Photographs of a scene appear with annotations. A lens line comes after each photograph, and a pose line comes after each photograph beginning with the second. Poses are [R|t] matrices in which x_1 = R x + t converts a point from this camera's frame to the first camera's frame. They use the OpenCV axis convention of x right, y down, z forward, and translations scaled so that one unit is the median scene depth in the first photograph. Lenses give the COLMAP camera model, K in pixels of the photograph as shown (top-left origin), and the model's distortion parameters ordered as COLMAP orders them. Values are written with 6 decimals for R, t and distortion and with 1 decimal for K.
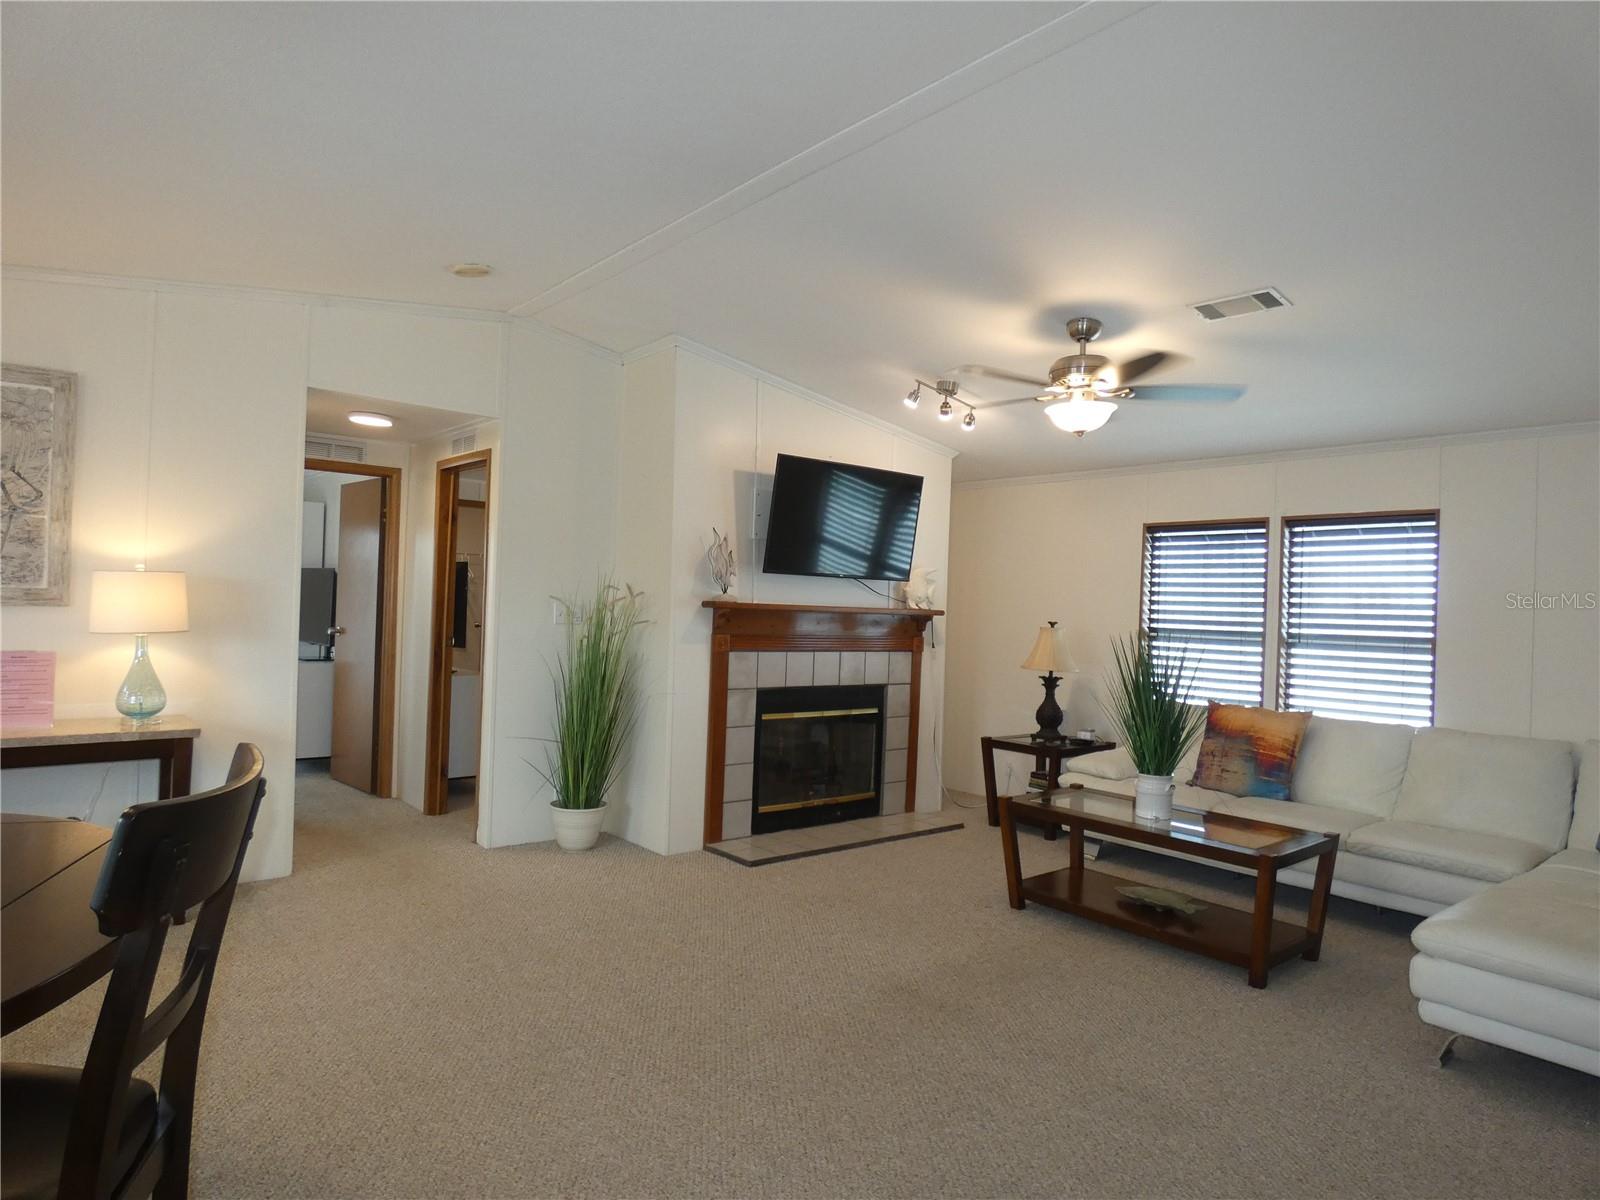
lens RADIAL K [[960.9, 0, 796.9], [0, 960.9, 594.0], [0, 0, 1]] dist [-0.003357, 0.001557]
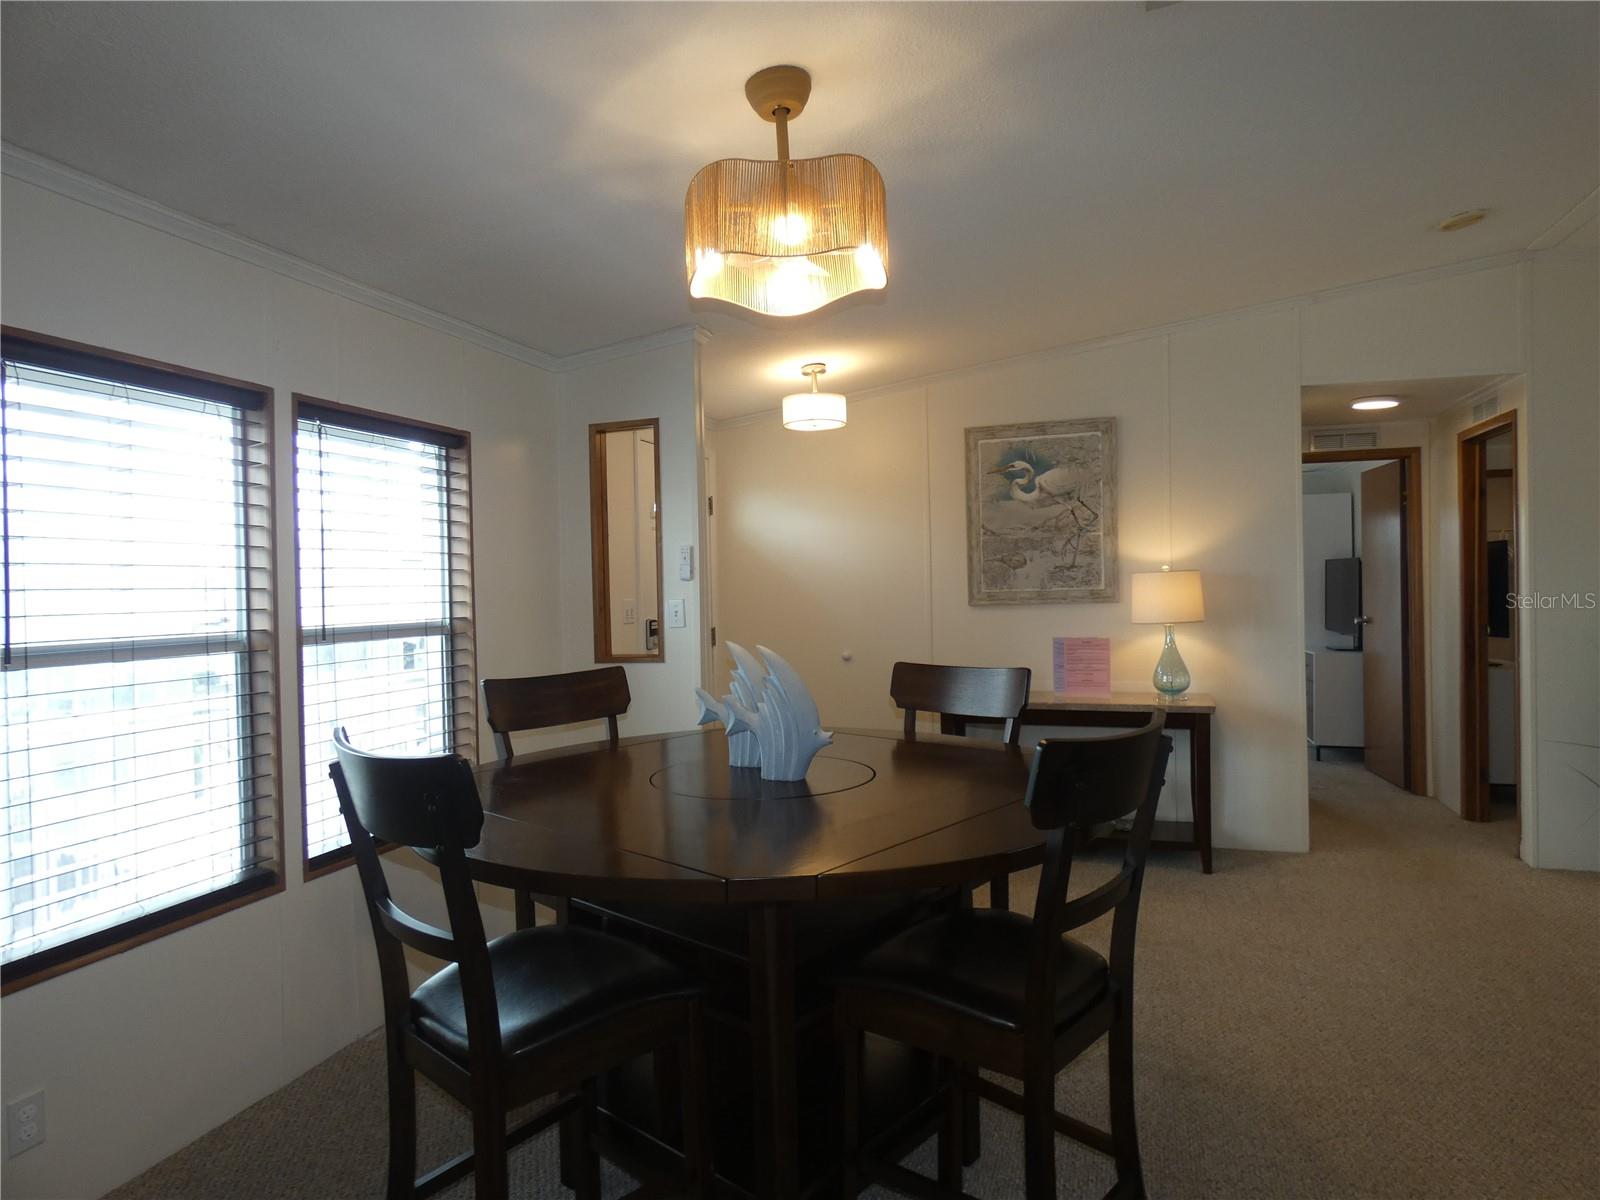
lens RADIAL K [[960.9, 0, 816.1], [0, 960.9, 593.0], [0, 0, 1]] dist [-0.003357, 0.001557]
pose [[0.538117, -0.036017, -0.842100, 0.068033], [0.042367, 0.998979, -0.015653, 0.002533], [0.841804, -0.027254, 0.539094, -0.010226]]
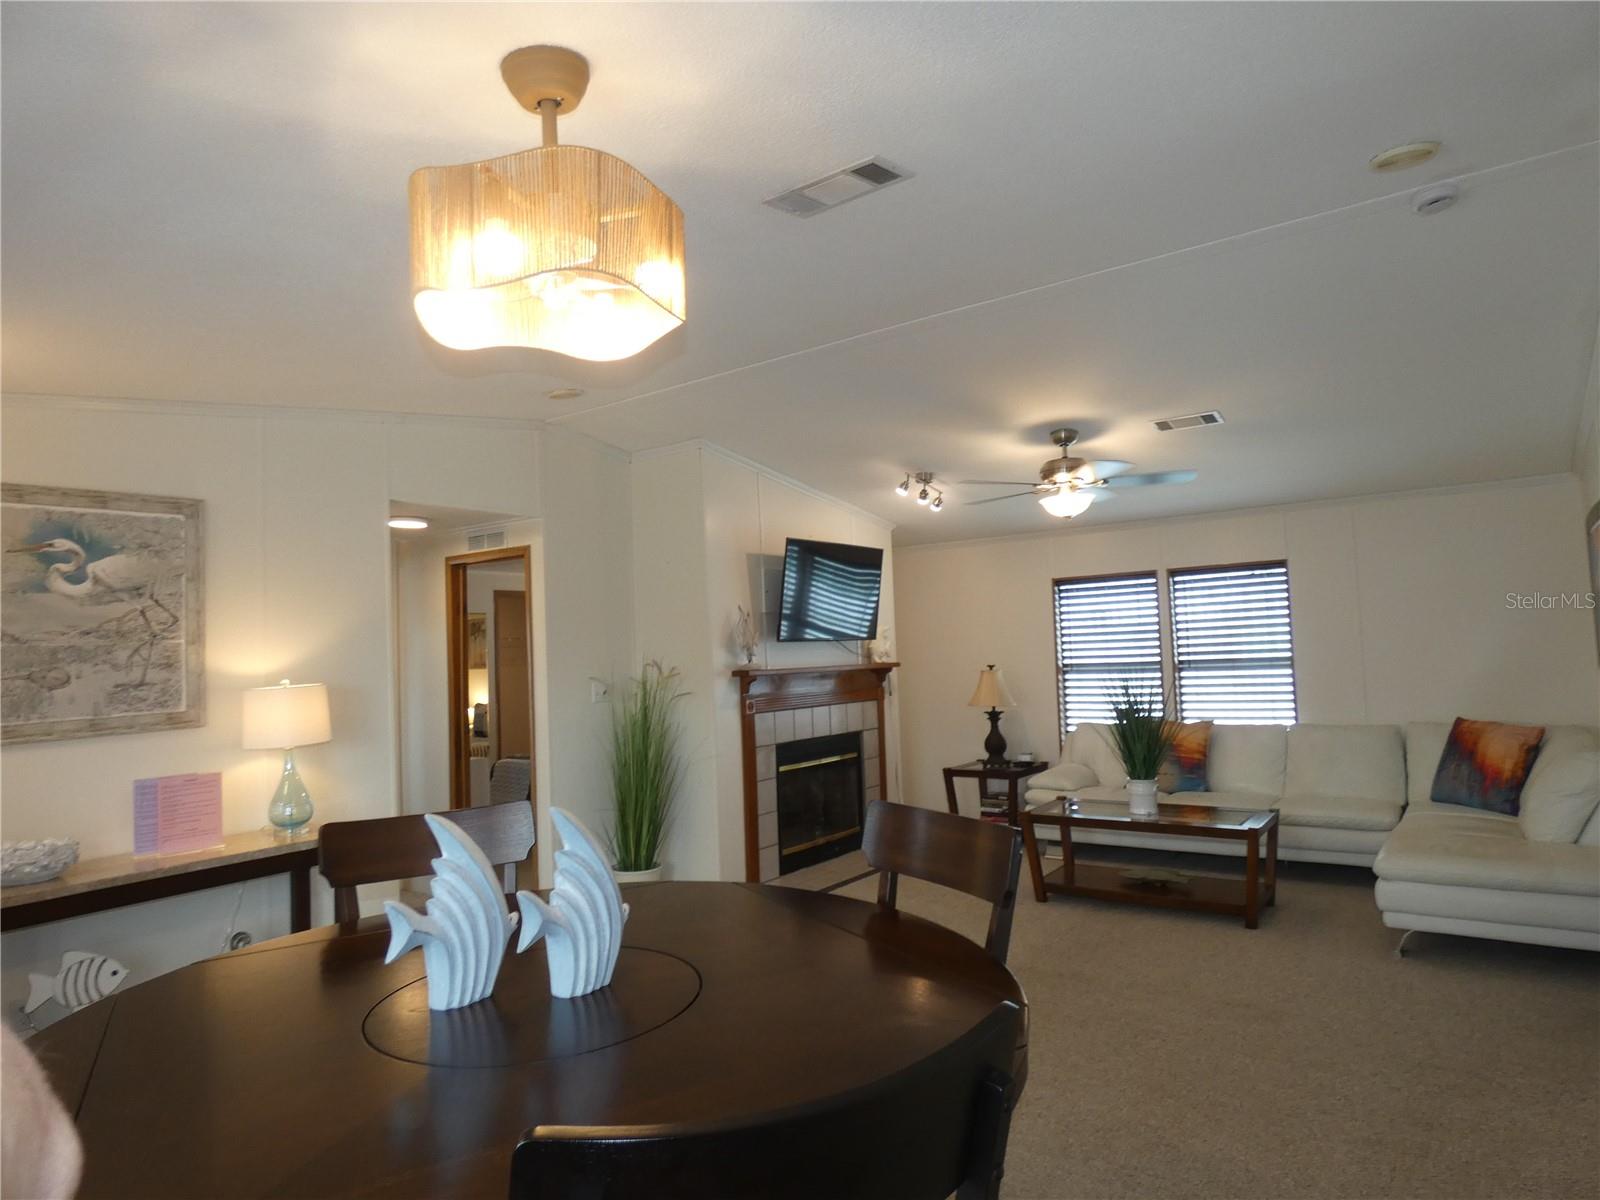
lens RADIAL K [[960.9, 0, 795.3], [0, 960.9, 600.7], [0, 0, 1]] dist [-0.003357, 0.001557]
pose [[0.967717, -0.060490, 0.244673, -0.302640], [0.071111, 0.996861, -0.034801, -0.031329], [-0.241800, 0.051076, 0.968981, -0.116090]]
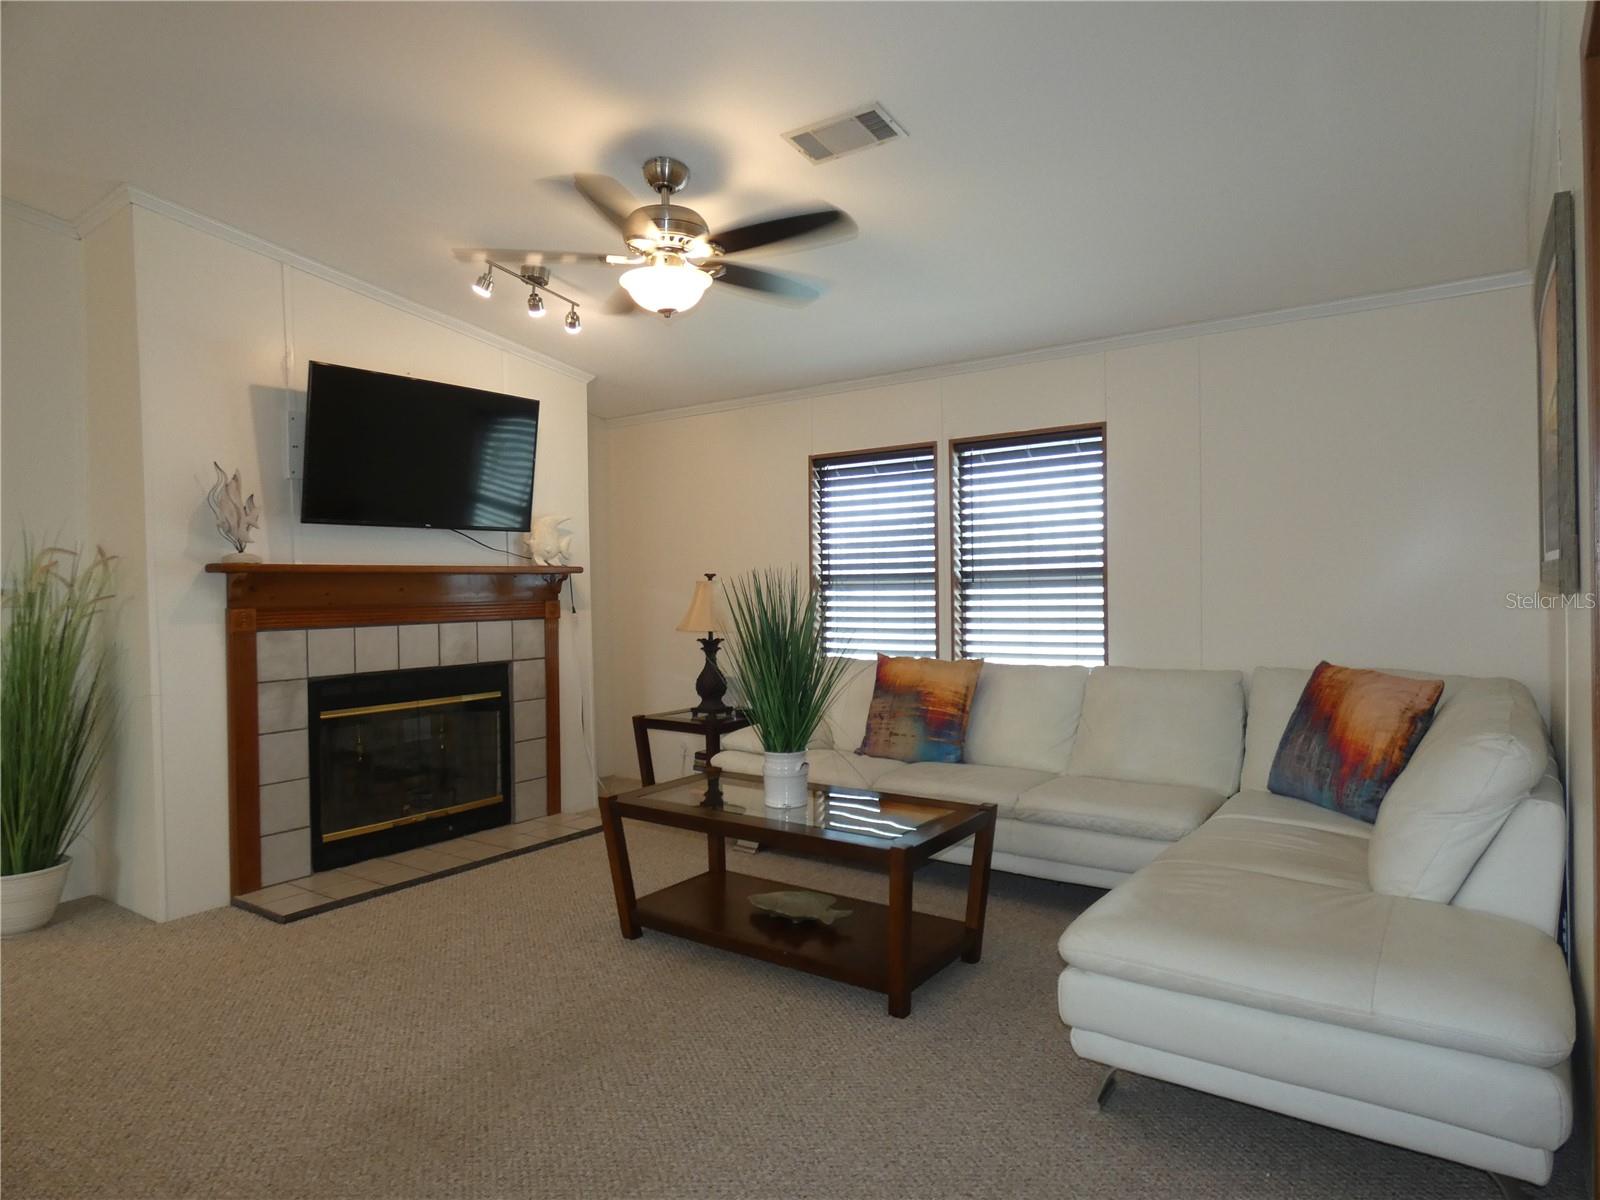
lens RADIAL K [[960.9, 0, 802.0], [0, 960.9, 595.5], [0, 0, 1]] dist [-0.003357, 0.001557]
pose [[0.967805, -0.053780, 0.245890, 0.160573], [0.047130, 0.998348, 0.032854, 0.028271], [-0.247251, -0.020207, 0.968741, 0.190233]]
